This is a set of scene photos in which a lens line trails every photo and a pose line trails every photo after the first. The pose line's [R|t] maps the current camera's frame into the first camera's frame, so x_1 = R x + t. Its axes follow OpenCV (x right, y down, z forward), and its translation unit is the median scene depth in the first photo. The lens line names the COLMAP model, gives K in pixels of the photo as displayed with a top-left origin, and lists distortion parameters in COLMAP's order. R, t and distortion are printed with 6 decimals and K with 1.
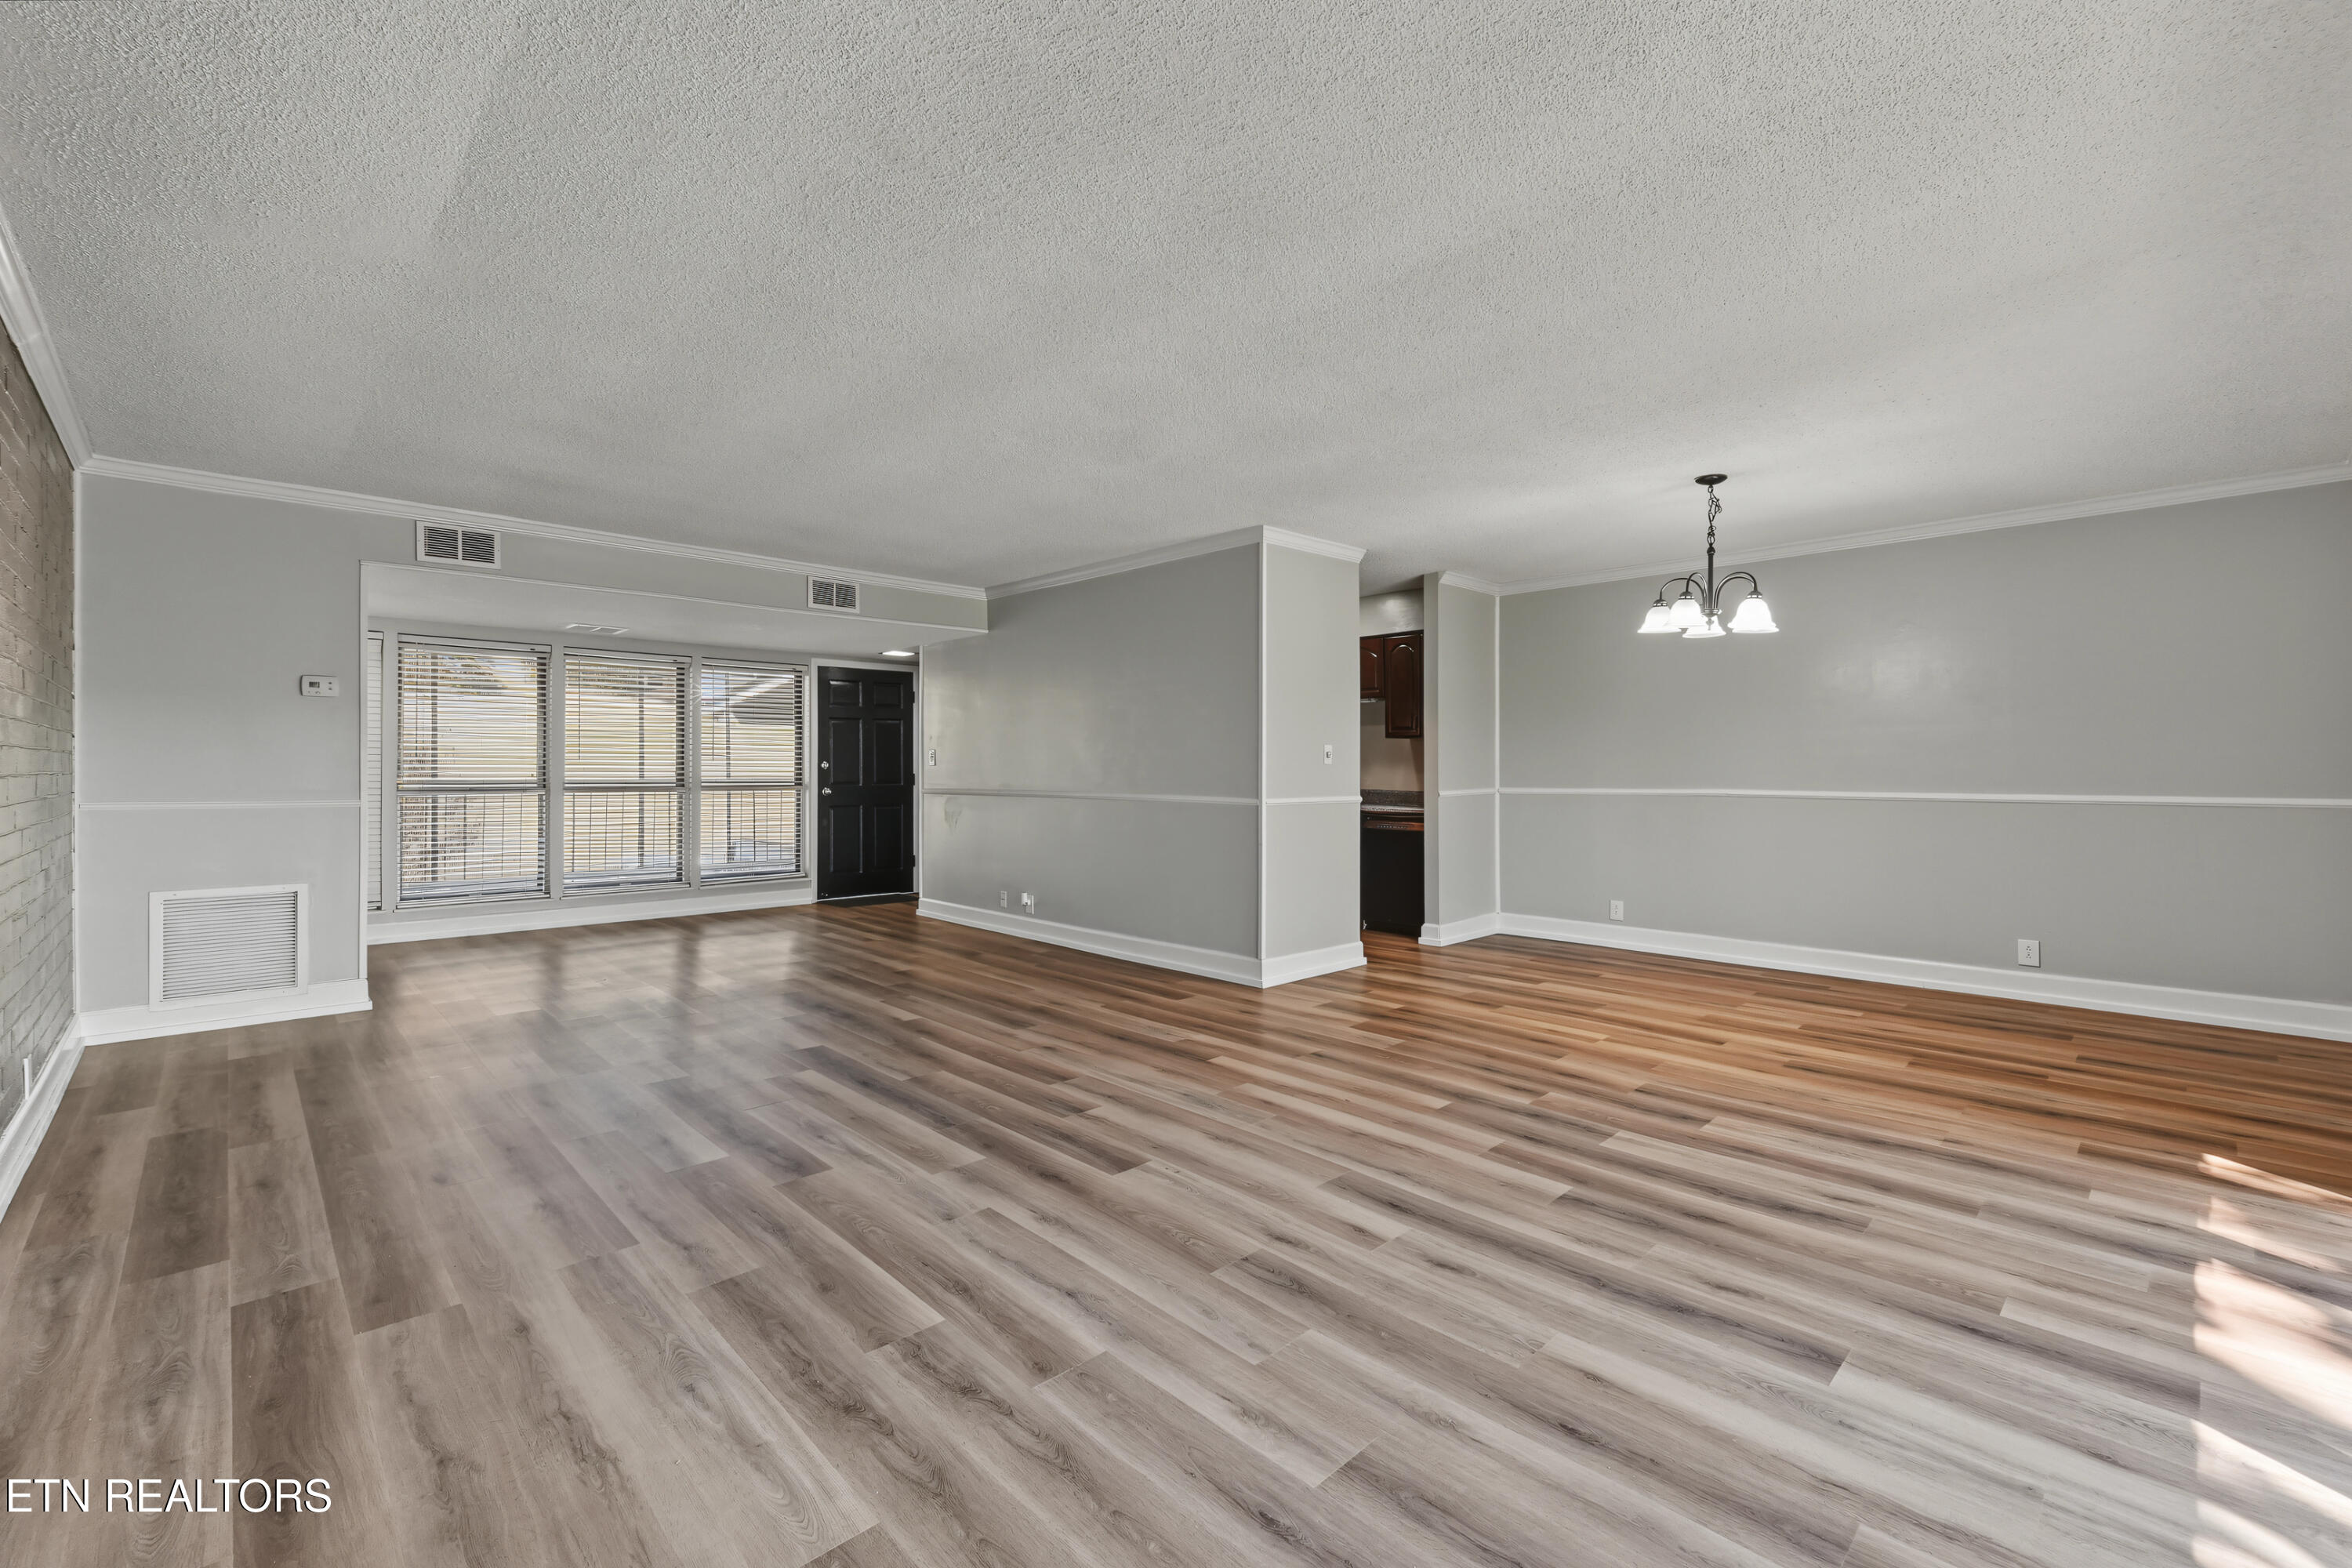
lens RADIAL K [[997.2, 0, 1176.1], [0, 997.2, 766.5], [0, 0, 1]] dist [-0.002927, -0.000098]
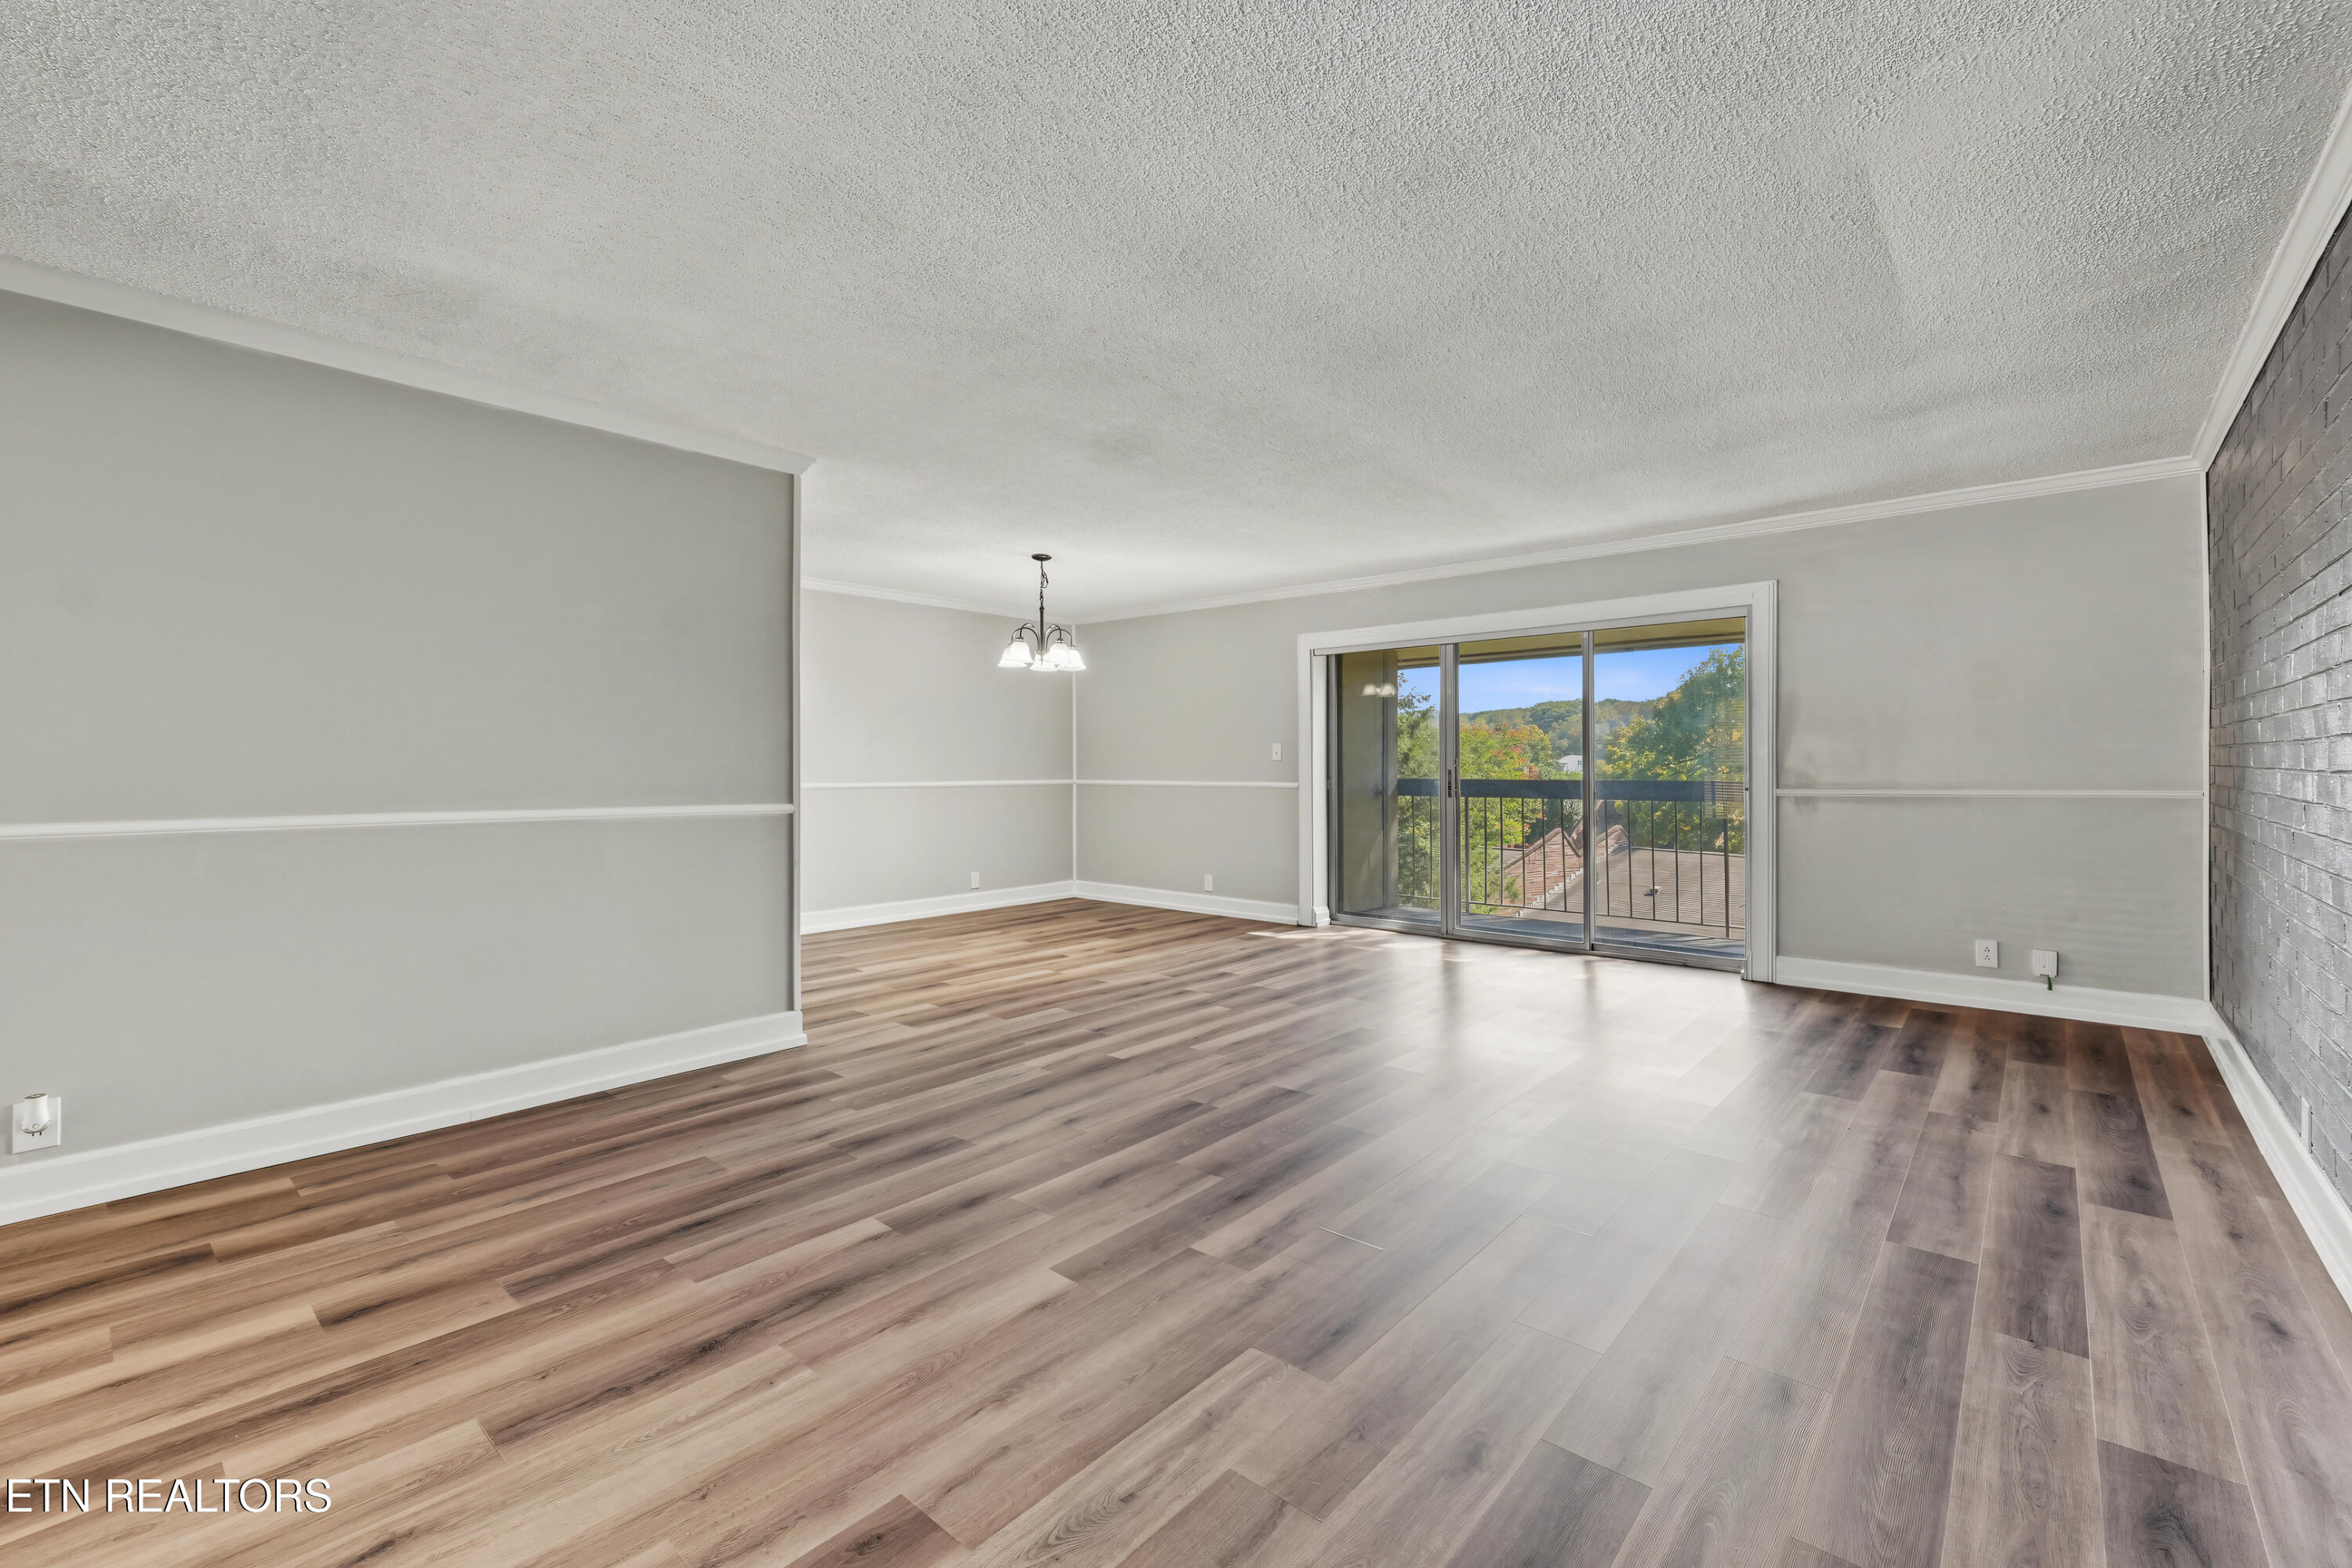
lens RADIAL K [[997.2, 0, 1176.1], [0, 997.2, 766.5], [0, 0, 1]] dist [-0.002927, -0.000098]
pose [[-0.089220, -0.002727, 0.996008, -1.134174], [0.000317, 0.999996, 0.002767, 0.000283], [-0.996012, 0.000562, -0.089219, 1.218490]]
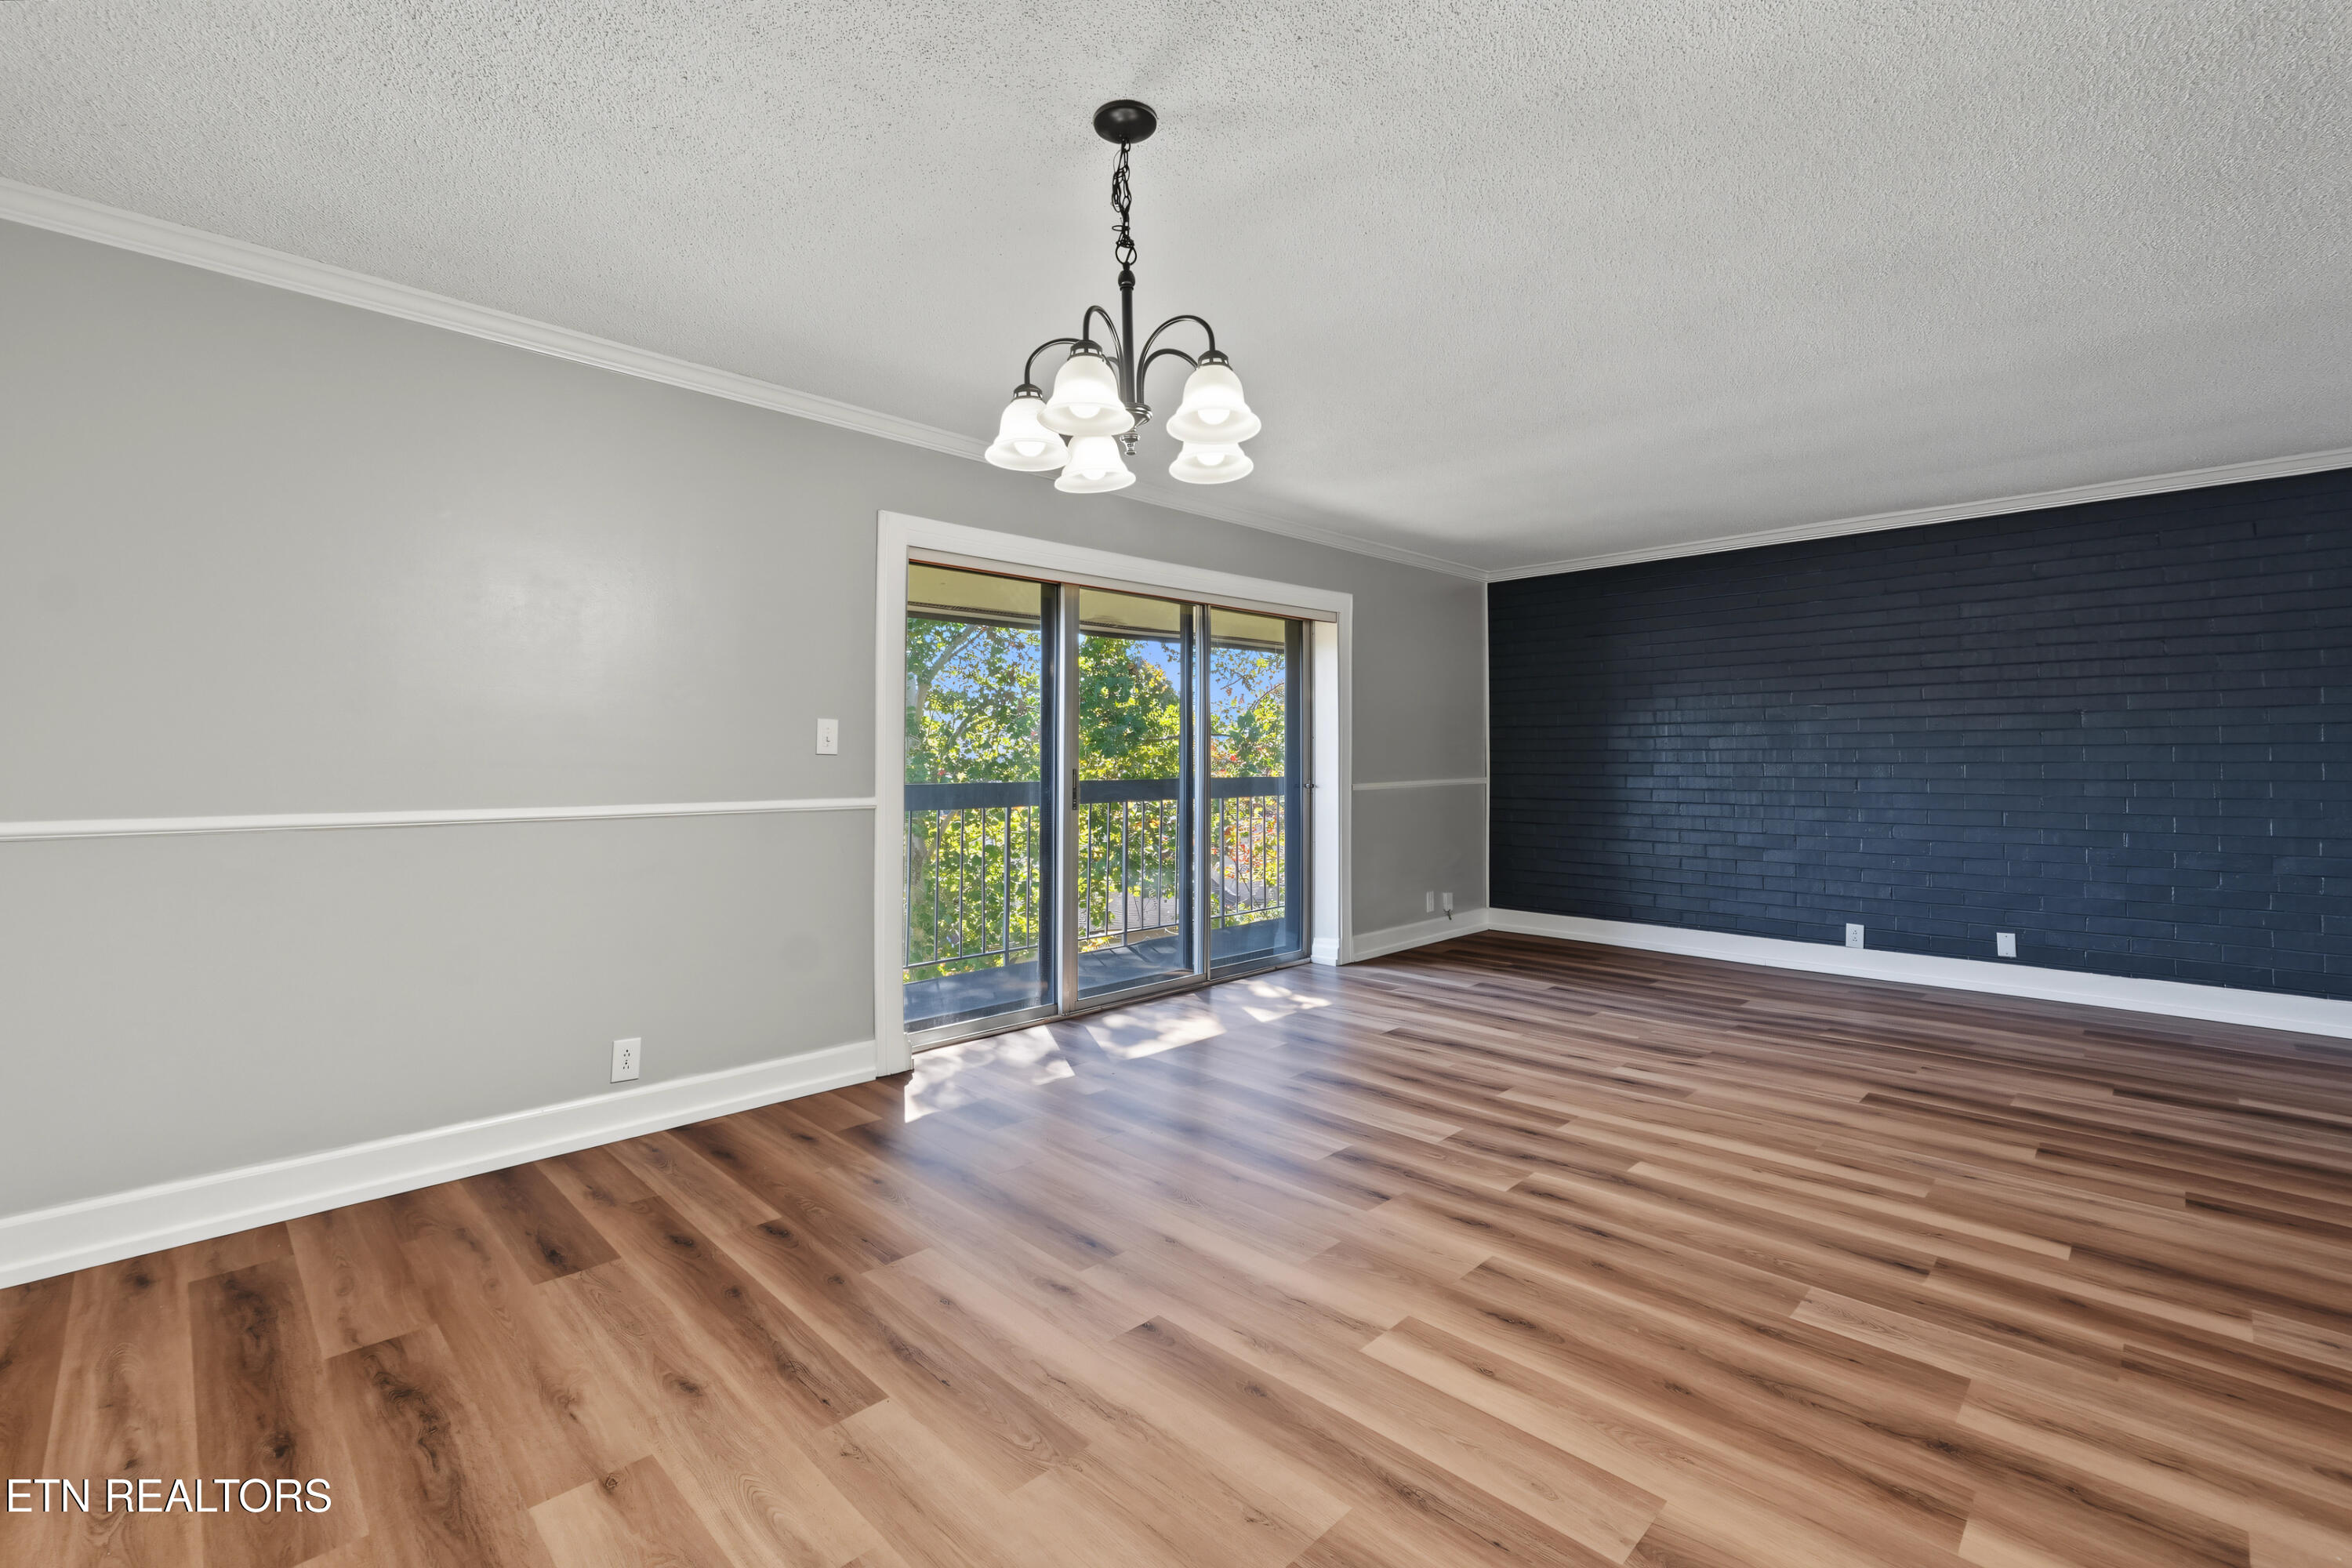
lens RADIAL K [[997.2, 0, 1176.1], [0, 997.2, 766.5], [0, 0, 1]] dist [-0.002927, -0.000098]
pose [[-0.999973, 0.002184, -0.007043, 0.673784], [0.002179, 0.999997, 0.000685, 0.005363], [0.007044, 0.000670, -0.999975, 1.875171]]
